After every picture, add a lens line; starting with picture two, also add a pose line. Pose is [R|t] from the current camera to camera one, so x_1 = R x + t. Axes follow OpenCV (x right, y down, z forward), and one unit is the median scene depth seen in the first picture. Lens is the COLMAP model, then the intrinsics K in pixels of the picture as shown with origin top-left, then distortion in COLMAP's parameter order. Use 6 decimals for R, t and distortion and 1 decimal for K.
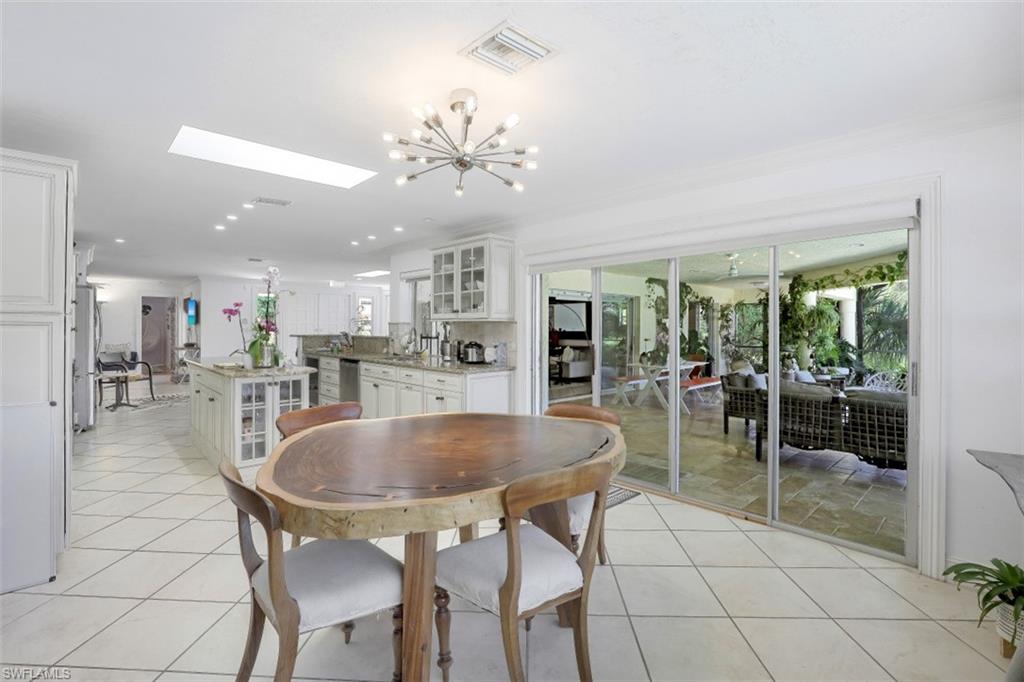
lens RADIAL K [[470.8, 0, 512.5], [0, 470.8, 331.7], [0, 0, 1]] dist [-0.030540, -0.000086]
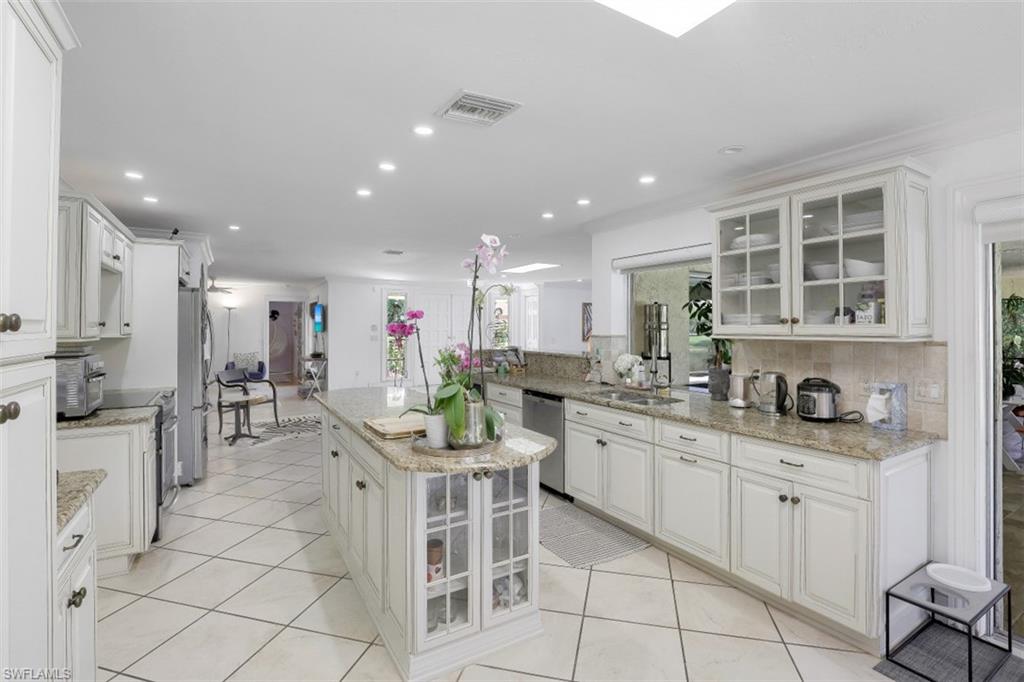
lens RADIAL K [[470.8, 0, 512.5], [0, 470.8, 331.7], [0, 0, 1]] dist [-0.030540, -0.000086]
pose [[0.978766, -0.003248, -0.204956, -0.219411], [0.003323, 0.999994, 0.000020, -0.022634], [0.204955, -0.000701, 0.978771, 0.301704]]
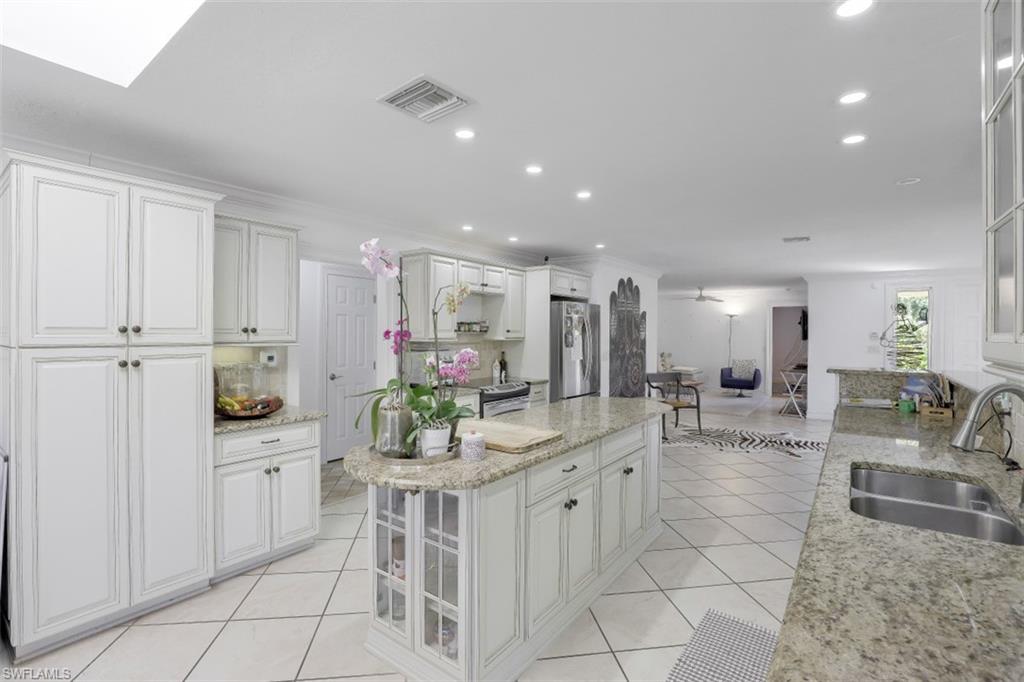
lens RADIAL K [[470.8, 0, 512.5], [0, 470.8, 331.7], [0, 0, 1]] dist [-0.030540, -0.000086]
pose [[0.179151, -0.004114, -0.983813, -0.021859], [-0.015937, 0.999848, -0.007083, -0.024929], [0.983693, 0.016948, 0.179058, 0.583325]]
